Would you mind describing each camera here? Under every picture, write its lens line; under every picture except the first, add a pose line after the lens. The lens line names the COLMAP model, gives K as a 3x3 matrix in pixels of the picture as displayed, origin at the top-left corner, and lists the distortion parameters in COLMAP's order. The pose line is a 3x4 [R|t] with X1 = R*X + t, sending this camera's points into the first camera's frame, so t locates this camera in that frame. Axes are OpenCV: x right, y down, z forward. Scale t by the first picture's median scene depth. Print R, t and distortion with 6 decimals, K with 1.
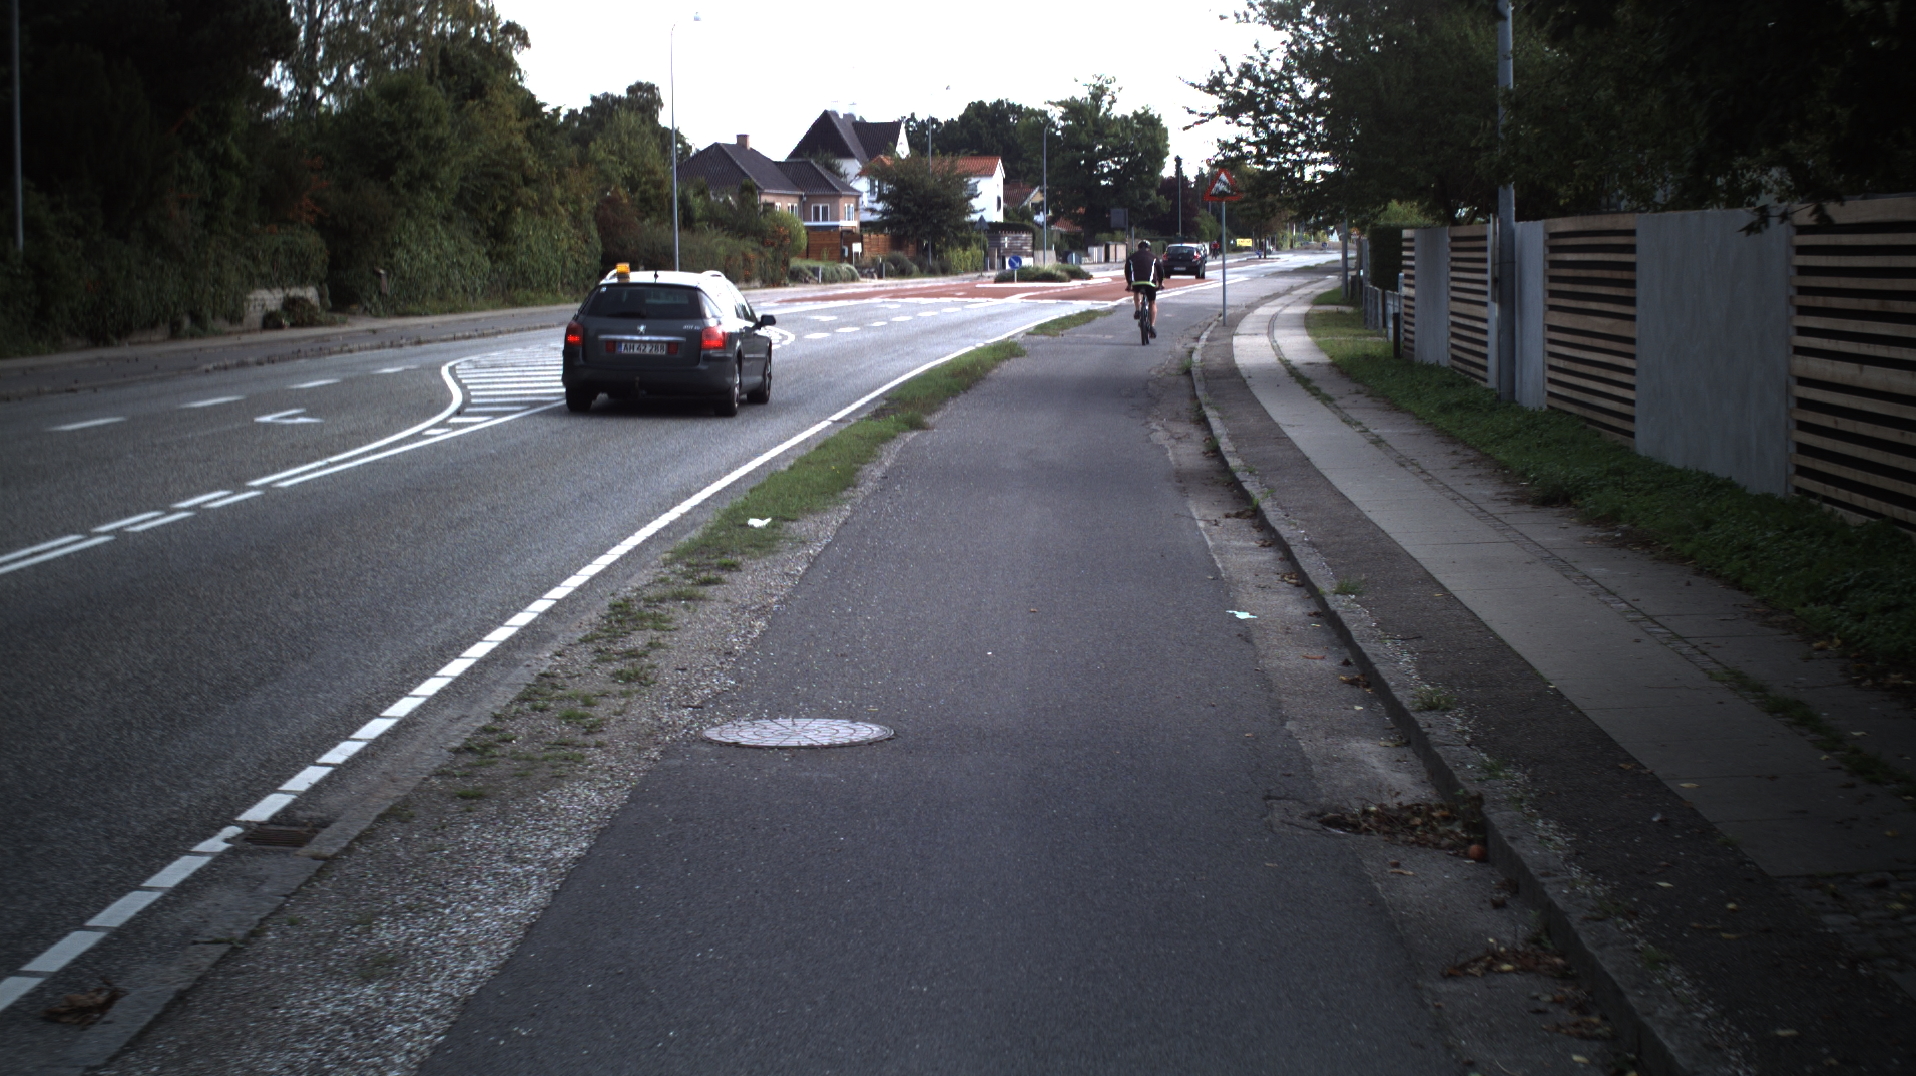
lens RADIAL K [[3318.7, 0, 958.0], [0, 3318.7, 538.0], [0, 0, 1]] dist [-0.282508, 0.337240]
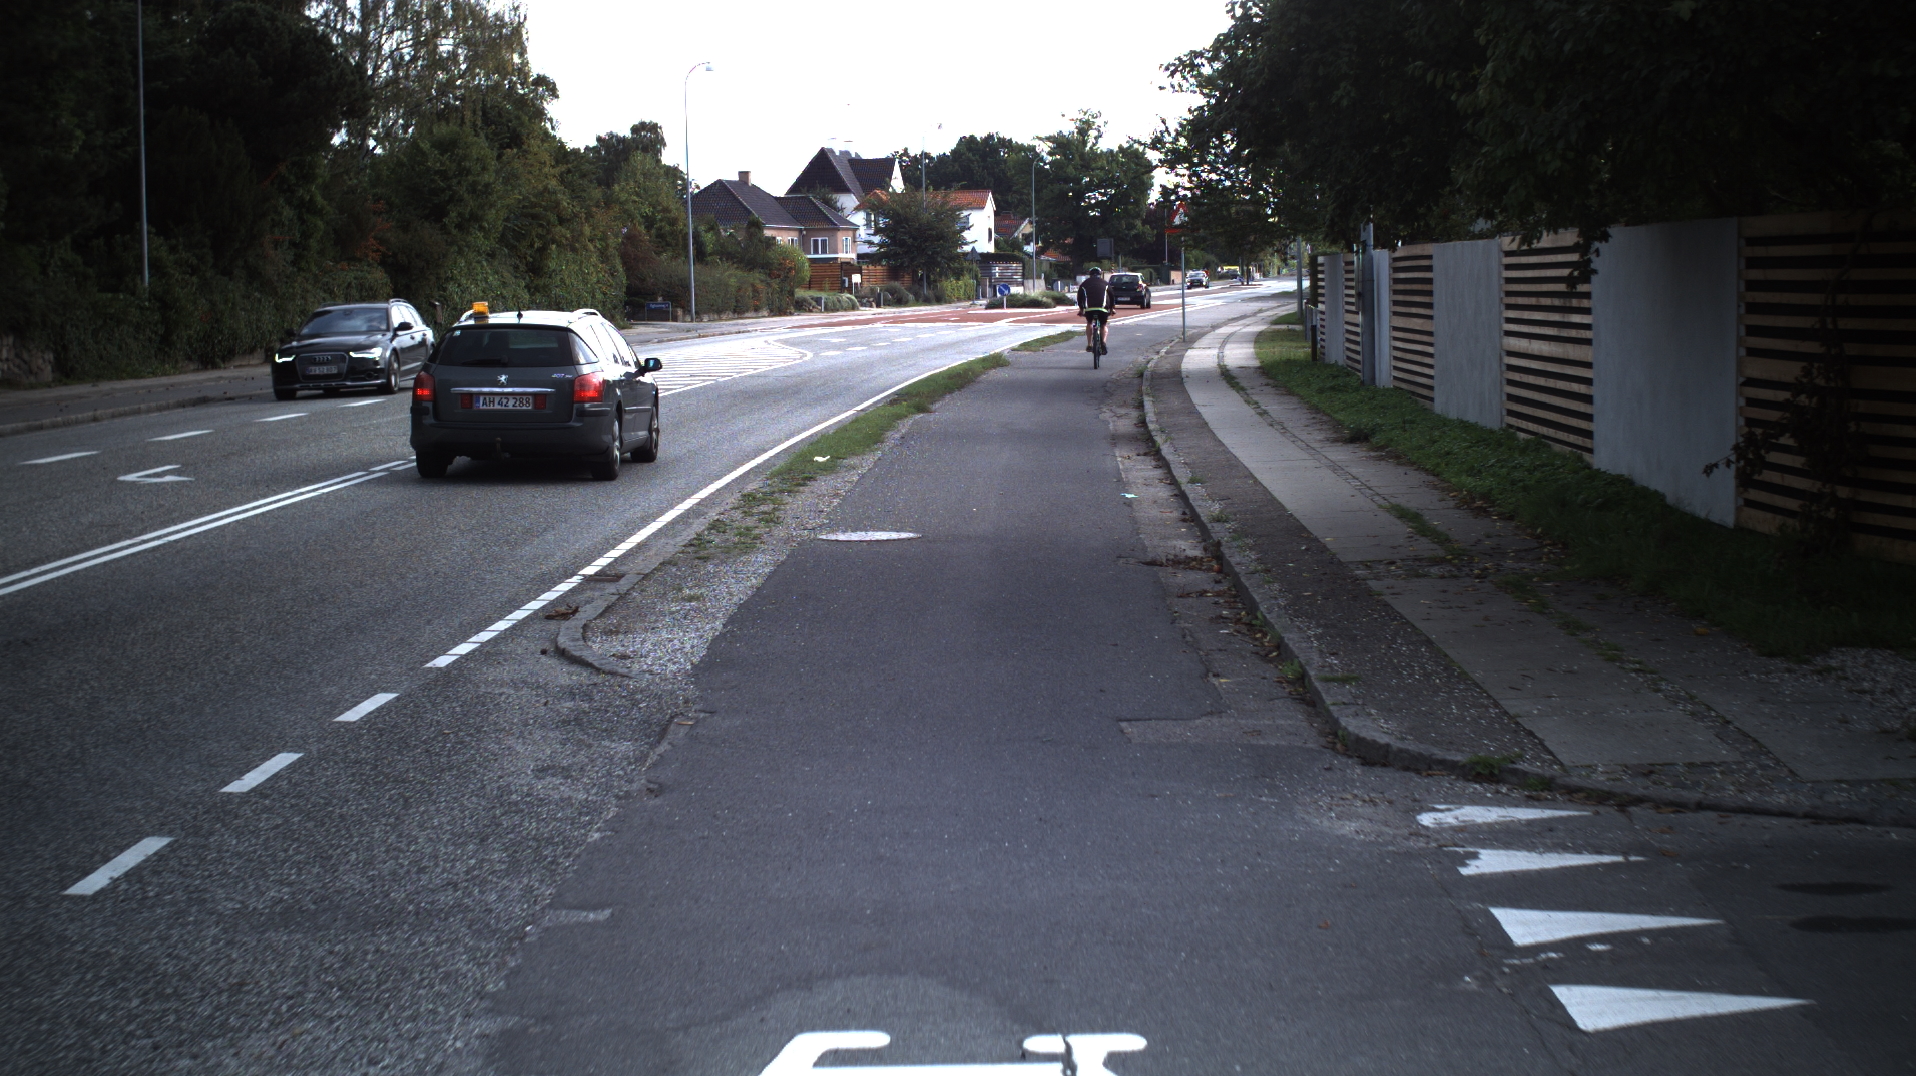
lens RADIAL K [[3318.7, 0, 958.0], [0, 3318.7, 538.0], [0, 0, 1]] dist [-0.282508, 0.337240]
pose [[0.999938, -0.011064, 0.001225, -0.000223], [0.011074, 0.999896, -0.009234, 0.011654], [-0.001123, 0.009247, 0.999957, -0.126045]]
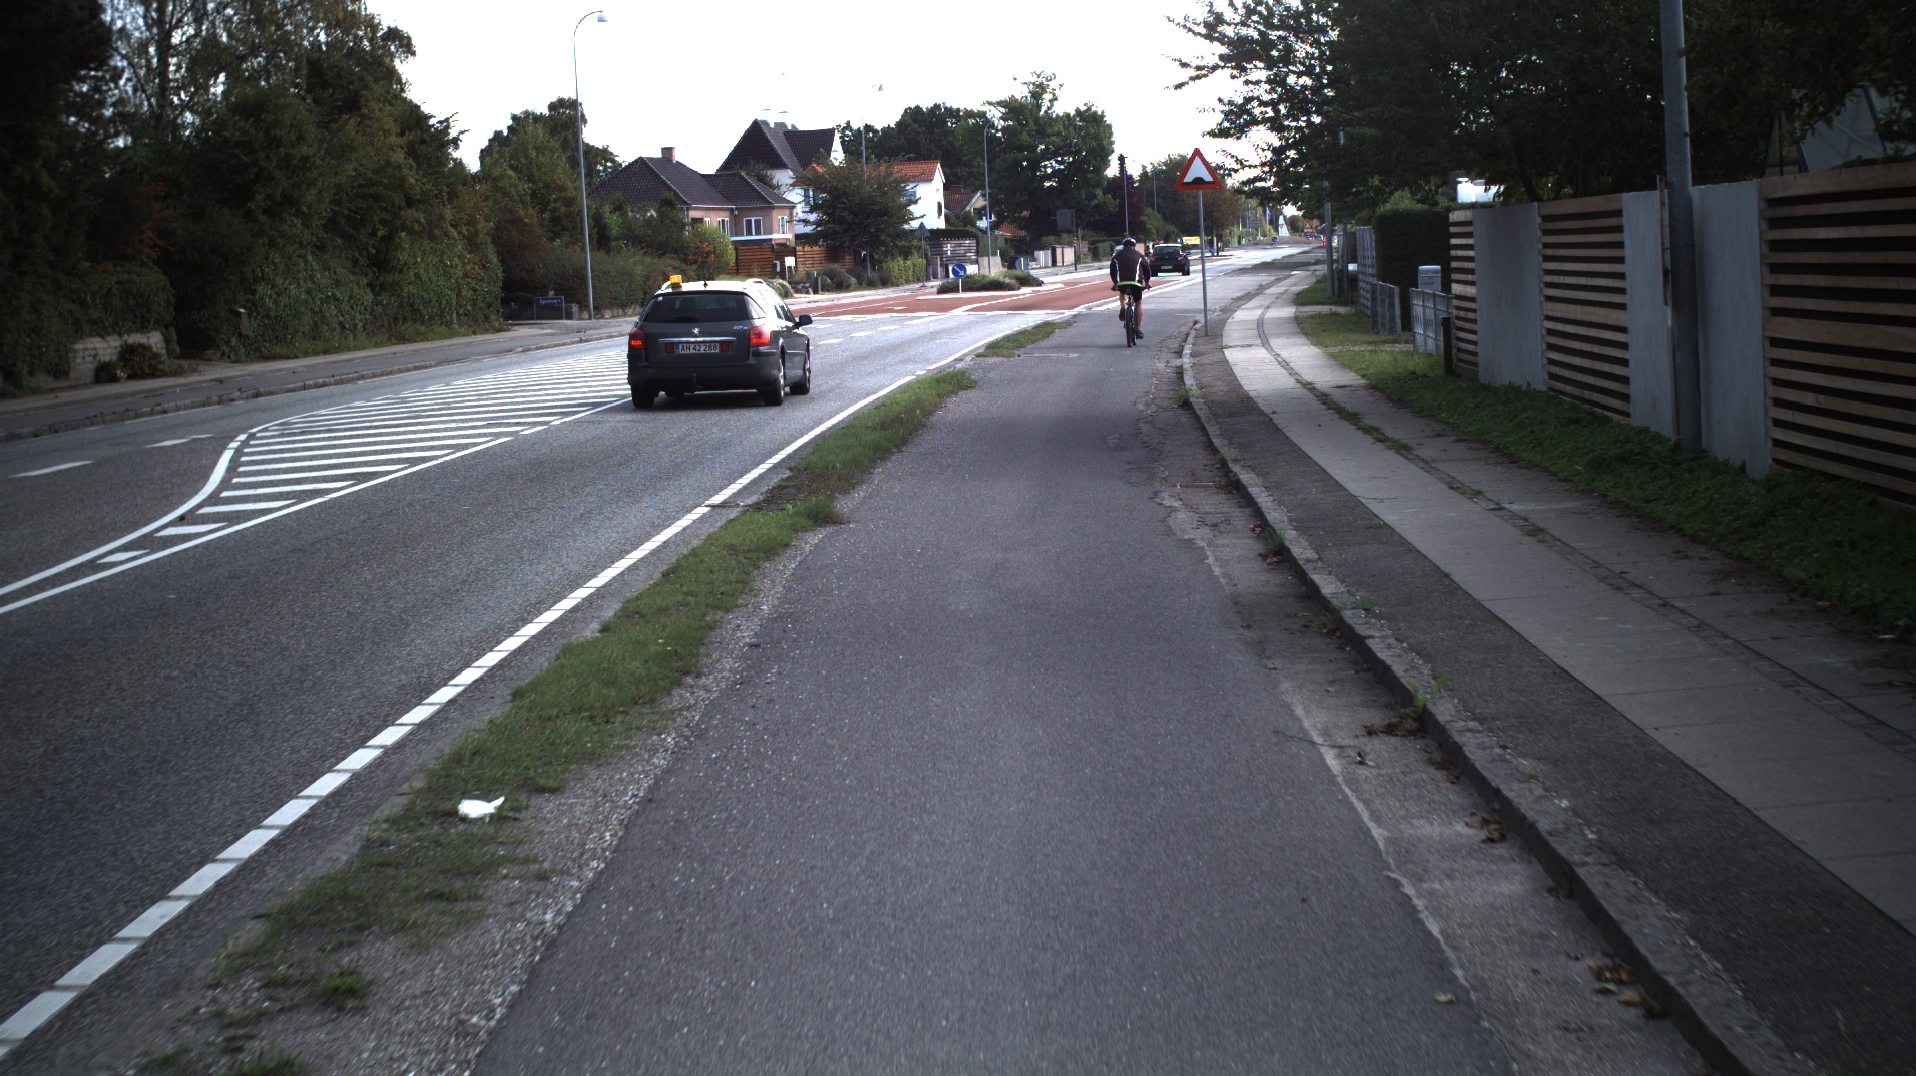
lens RADIAL K [[3318.7, 0, 958.0], [0, 3318.7, 538.0], [0, 0, 1]] dist [-0.282508, 0.337240]
pose [[0.999094, -0.040294, 0.013689, 0.002154], [0.040330, 0.999184, -0.002365, -0.010786], [-0.013583, 0.002915, 0.999904, 0.125889]]
